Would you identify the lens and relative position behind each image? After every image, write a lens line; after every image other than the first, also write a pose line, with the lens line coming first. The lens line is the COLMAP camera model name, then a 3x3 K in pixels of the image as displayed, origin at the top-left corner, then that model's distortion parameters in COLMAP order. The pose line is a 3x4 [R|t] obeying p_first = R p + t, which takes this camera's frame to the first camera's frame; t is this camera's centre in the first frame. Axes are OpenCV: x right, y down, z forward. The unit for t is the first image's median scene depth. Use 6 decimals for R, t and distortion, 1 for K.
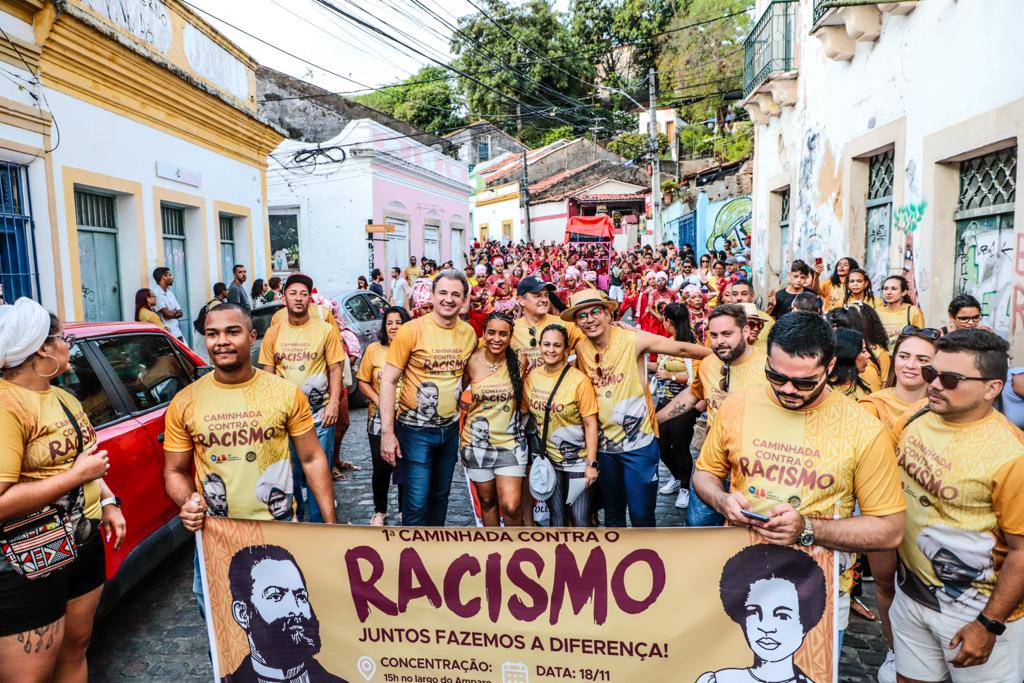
lens RADIAL K [[749.5, 0, 512.0], [0, 749.5, 341.5], [0, 0, 1]] dist [0.006261, -0.000611]
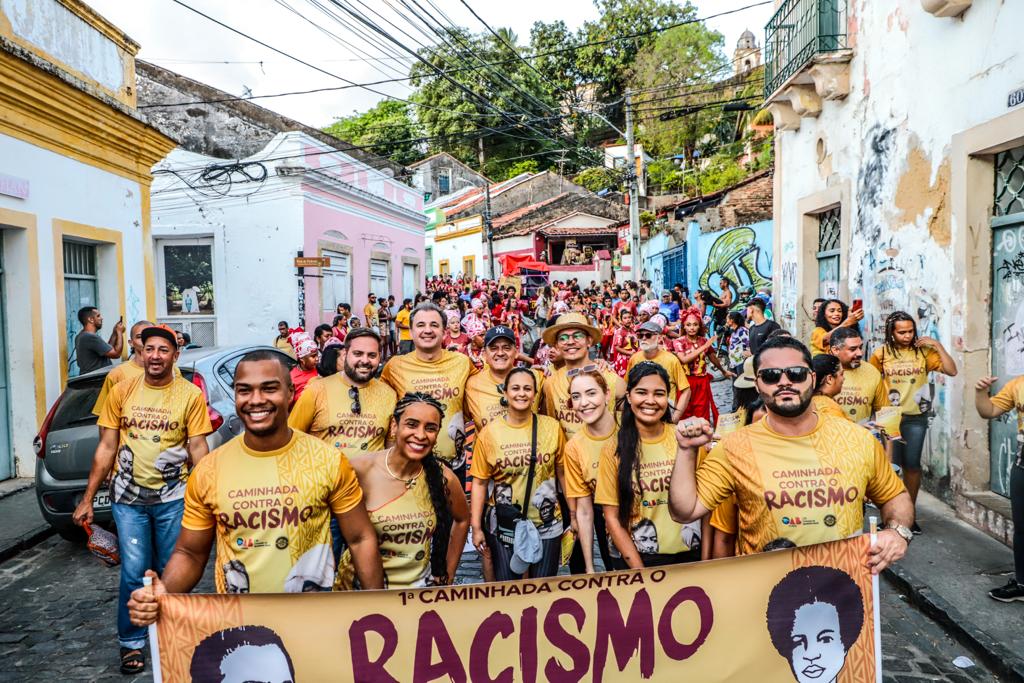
lens RADIAL K [[709.2, 0, 512.0], [0, 709.2, 341.5], [0, 0, 1]] dist [0.003759, 0.002952]
pose [[0.998723, -0.002681, 0.050443, 0.002738], [0.004979, 0.998953, -0.045480, -0.016911], [-0.050269, 0.045673, 0.997691, 0.134296]]
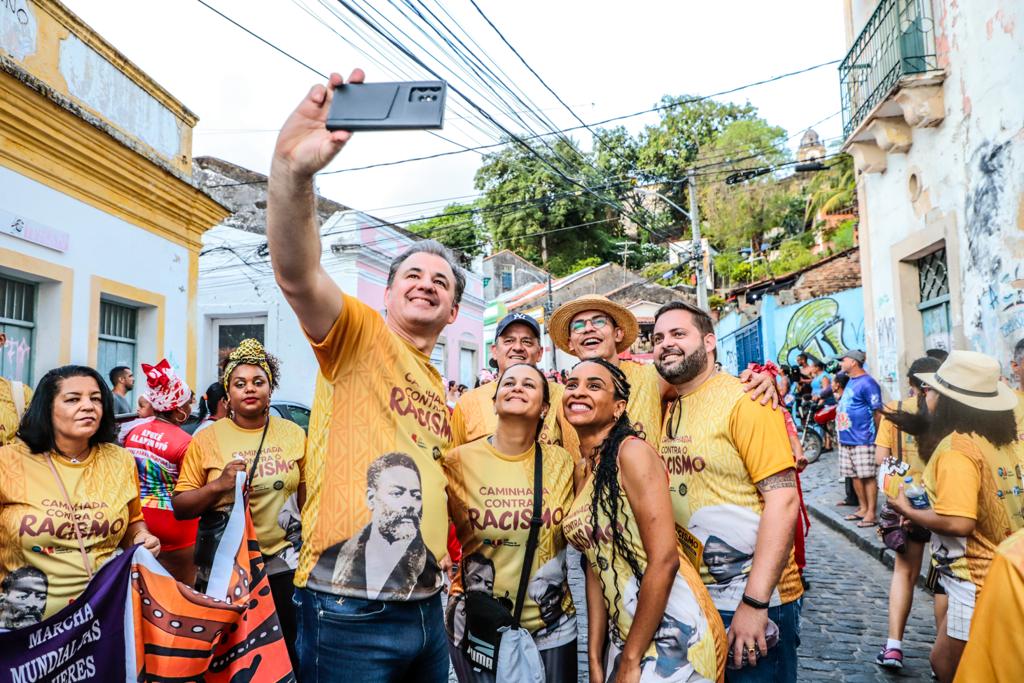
lens RADIAL K [[709.2, 0, 512.0], [0, 709.2, 341.5], [0, 0, 1]] dist [0.003759, 0.002952]
pose [[0.999050, -0.006492, -0.043085, 0.008811], [-0.002207, 0.980029, -0.198844, 0.000919], [0.043516, 0.198751, 0.979084, 0.169213]]
